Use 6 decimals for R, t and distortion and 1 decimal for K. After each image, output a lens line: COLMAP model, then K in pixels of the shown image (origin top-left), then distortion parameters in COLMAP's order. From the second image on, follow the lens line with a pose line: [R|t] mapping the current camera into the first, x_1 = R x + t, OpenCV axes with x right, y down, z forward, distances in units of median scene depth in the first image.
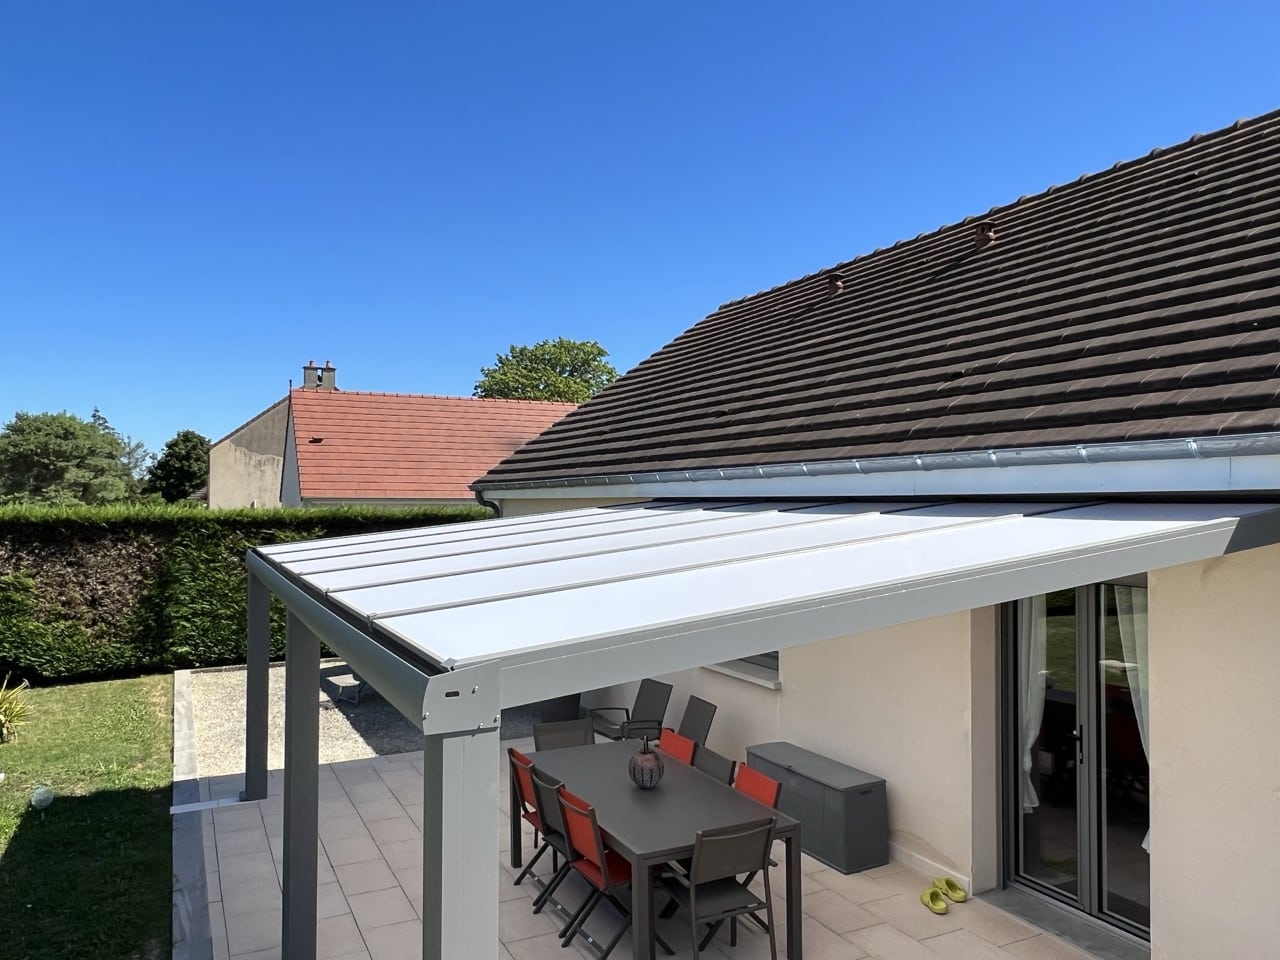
lens RADIAL K [[941.3, 0, 640.0], [0, 941.3, 480.0], [0, 0, 1]] dist [-0.007274, -0.001850]
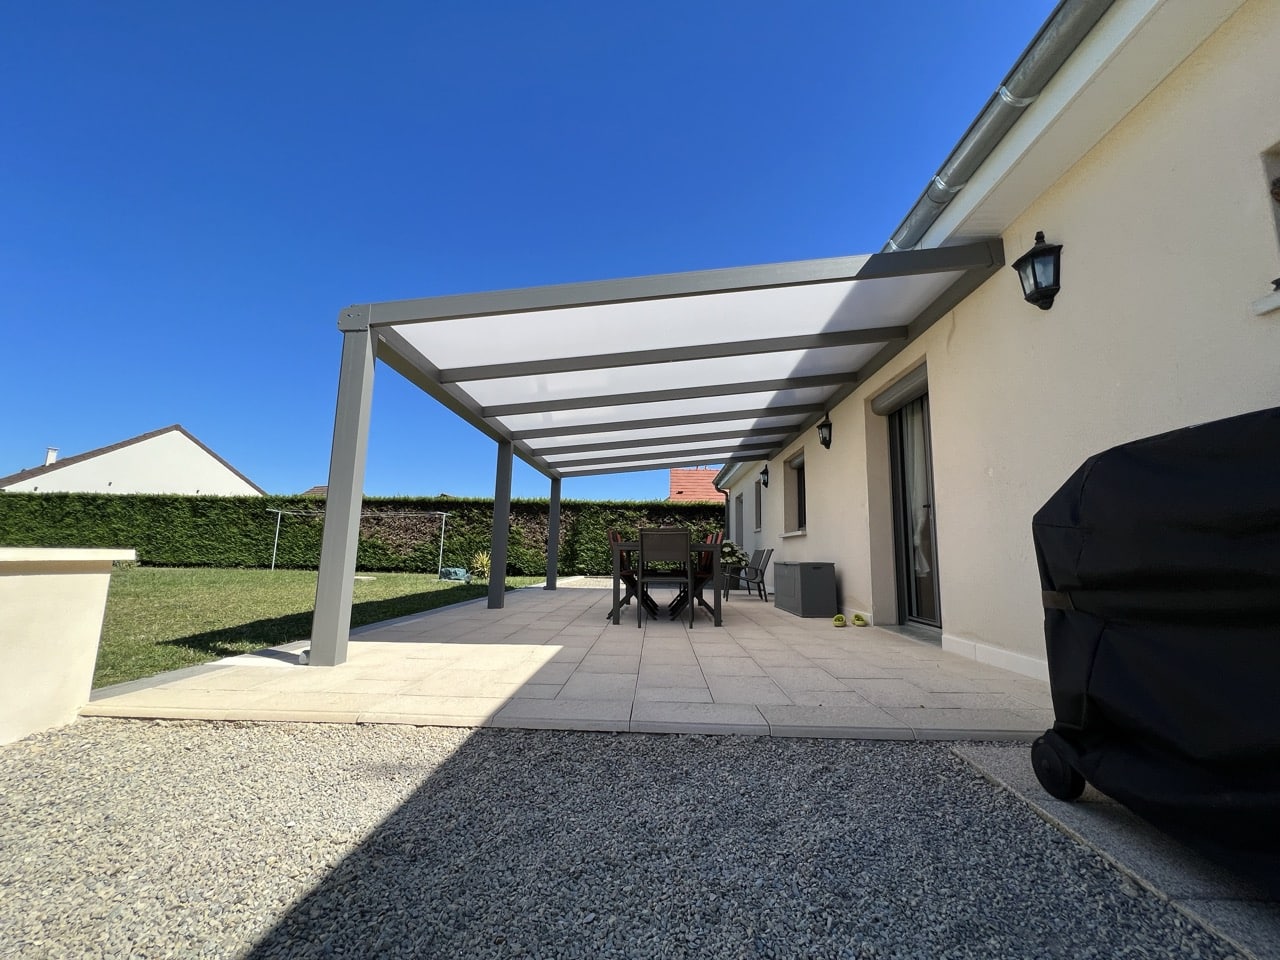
lens RADIAL K [[516.4, 0, 640.0], [0, 516.4, 480.0], [0, 0, 1]] dist [0.001914, 0.000410]
pose [[0.881889, -0.052235, -0.468554, 0.178419], [-0.008265, 0.991978, -0.126143, 0.135100], [0.471384, 0.115117, 0.874383, 0.032719]]
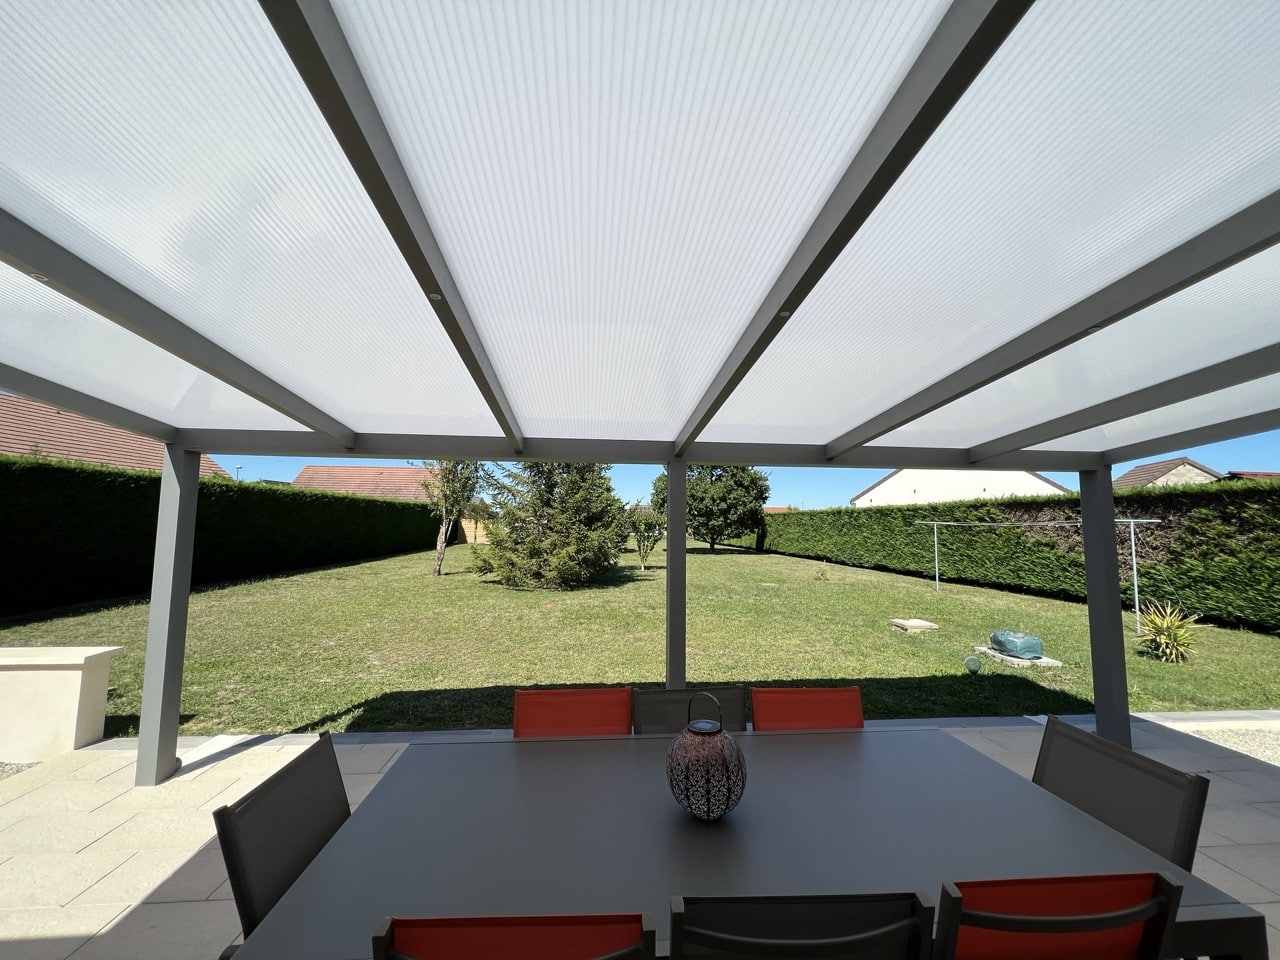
lens RADIAL K [[514.3, 0, 640.0], [0, 514.3, 480.0], [0, 0, 1]] dist [0.001946, 0.000780]
pose [[-0.356920, -0.084306, -0.930323, 0.106965], [0.009376, 0.995546, -0.093814, 0.078336], [0.934088, -0.042207, -0.354539, 0.442099]]
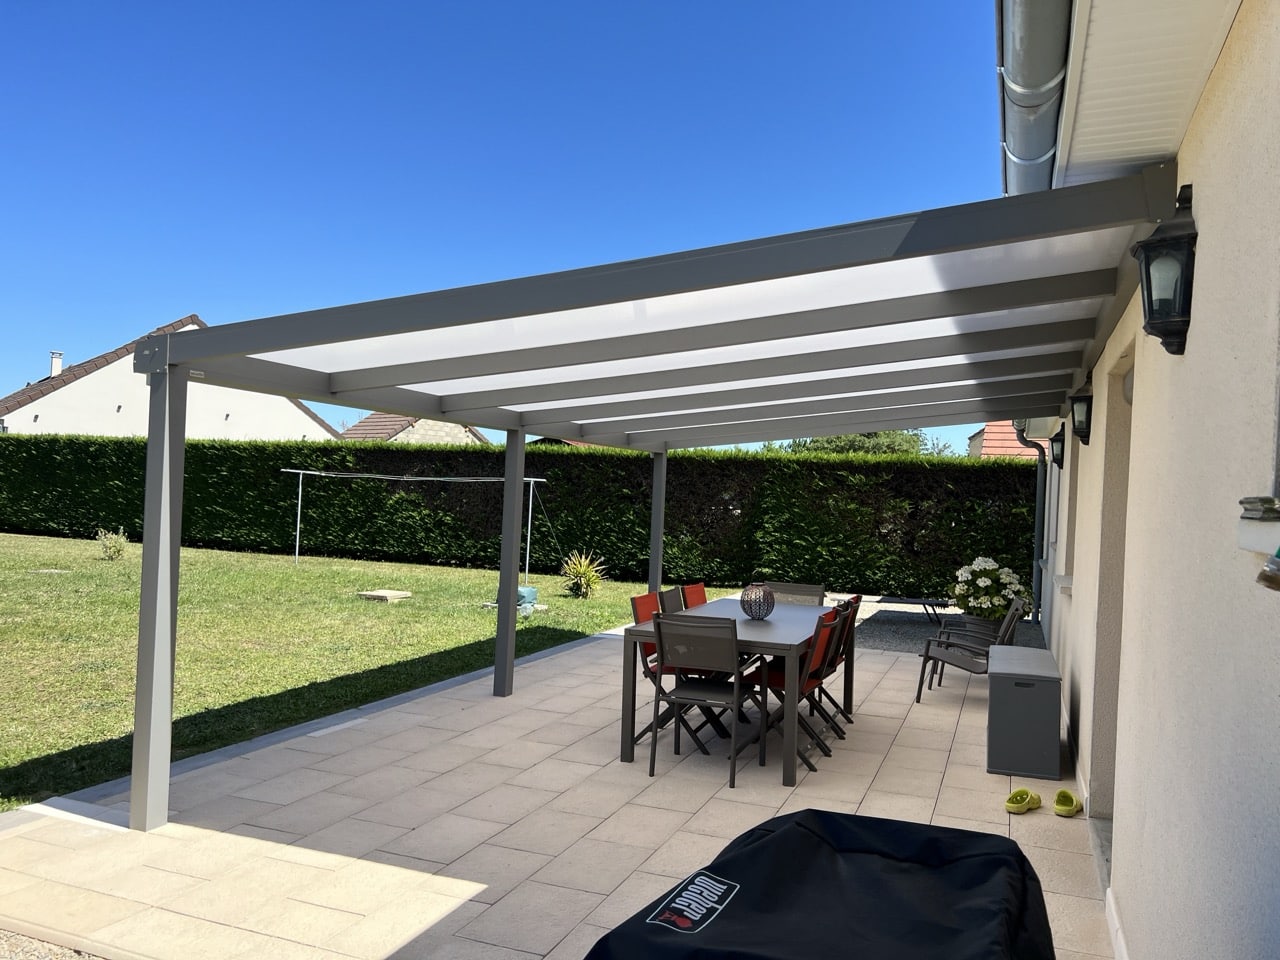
lens RADIAL K [[967.8, 0, 649.2], [0, 967.8, 491.4], [0, 0, 1]] dist [0.070862, -0.073511]
pose [[0.681553, 0.026892, -0.731274, 0.293664], [-0.026932, 0.999569, 0.011658, 0.071624], [0.731273, 0.011749, 0.681984, 0.070078]]
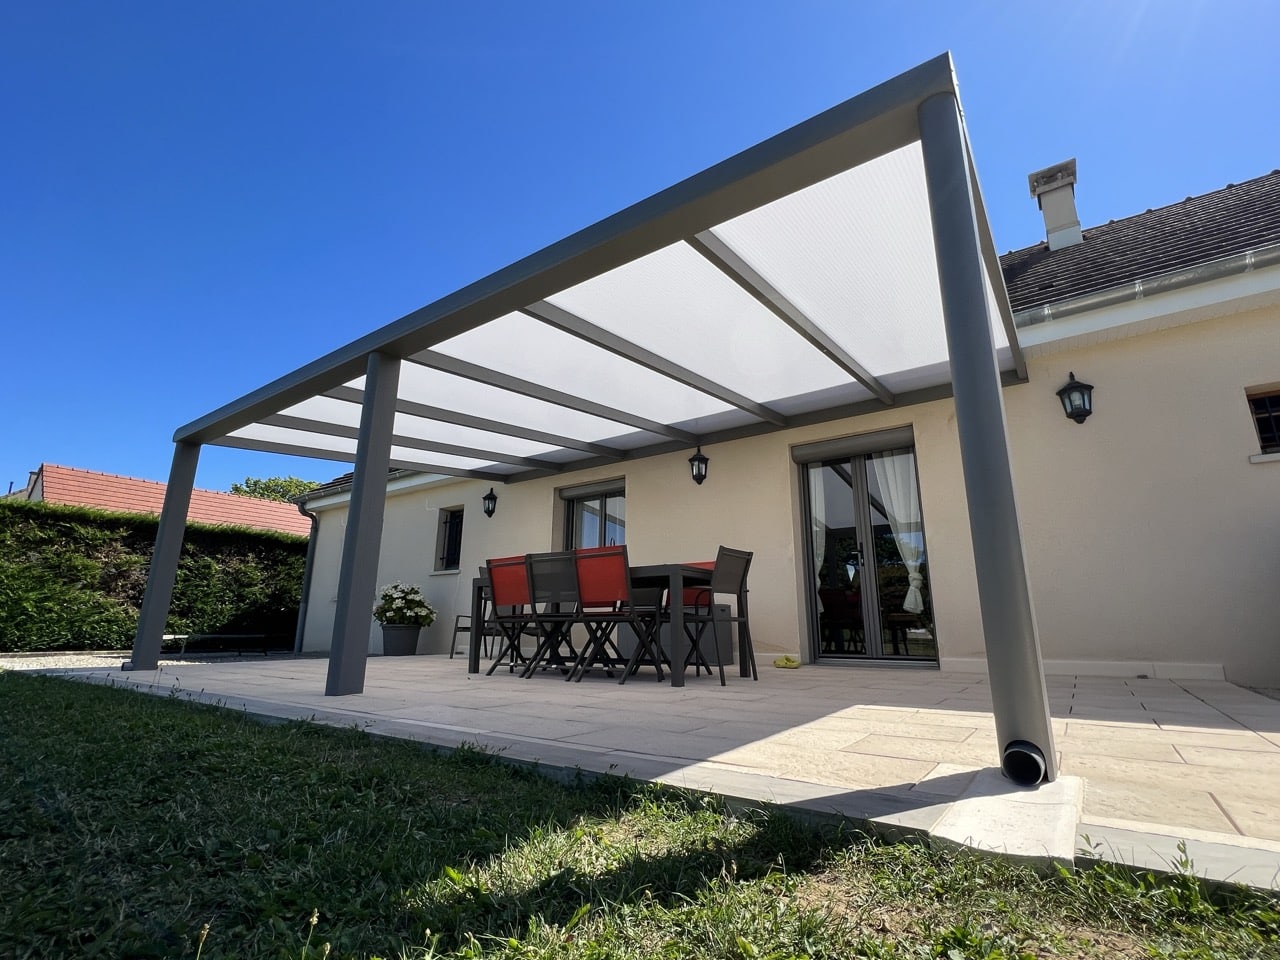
lens RADIAL K [[602.5, 0, 644.6], [0, 602.5, 478.4], [0, 0, 1]] dist [-0.003074, -0.000296]
pose [[0.878717, 0.118934, 0.462290, -0.147643], [-0.012135, 0.973716, -0.227444, 0.157624], [-0.477190, 0.194249, 0.857063, 0.097571]]
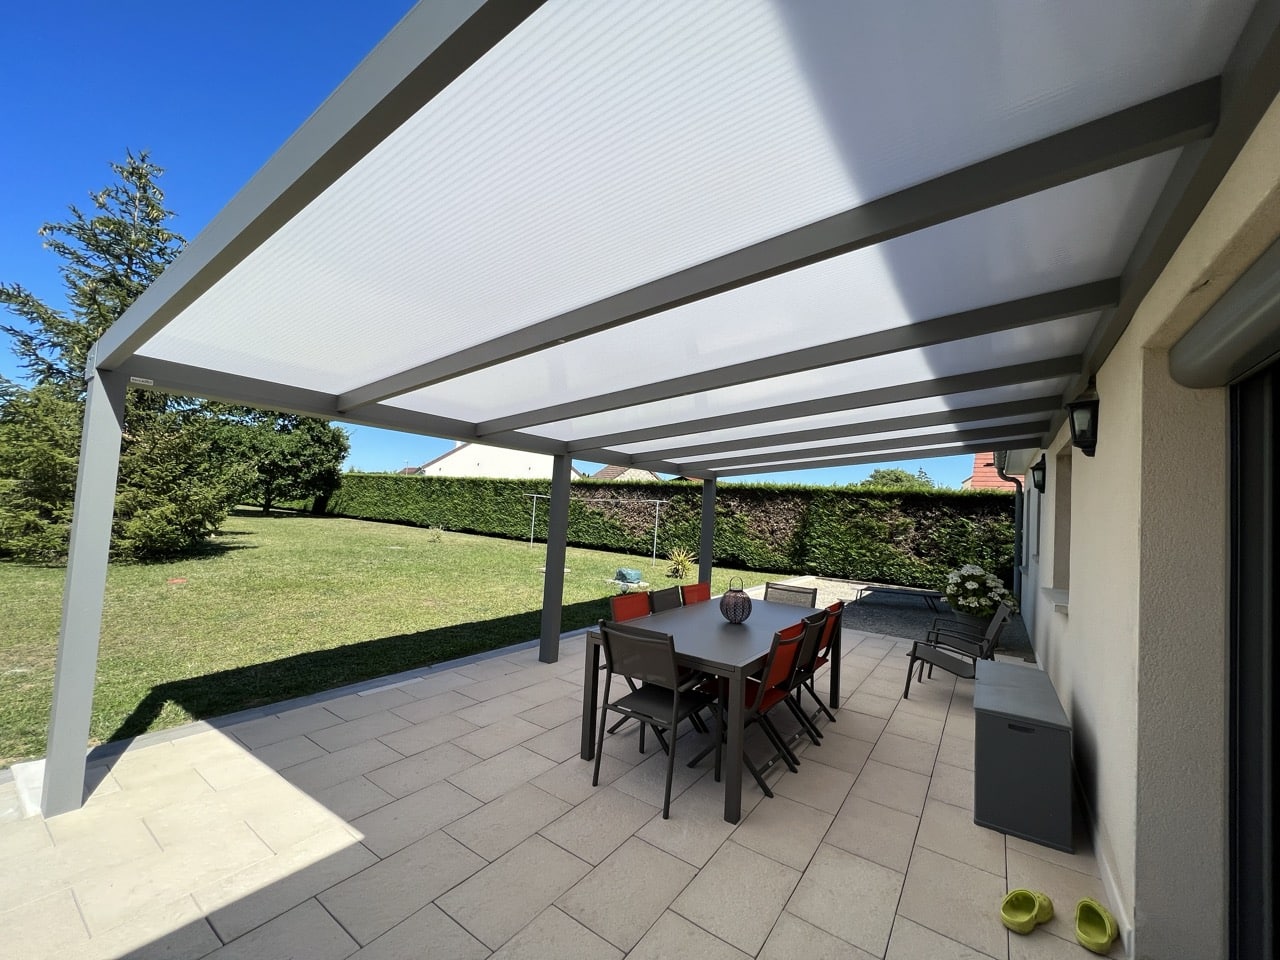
lens RADIAL K [[514.3, 0, 640.0], [0, 514.3, 480.0], [0, 0, 1]] dist [0.001946, 0.000780]
pose [[0.484366, -0.015744, -0.874724, 0.204273], [-0.041718, 0.998285, -0.041068, 0.076305], [0.873870, 0.056384, 0.482879, 0.243557]]
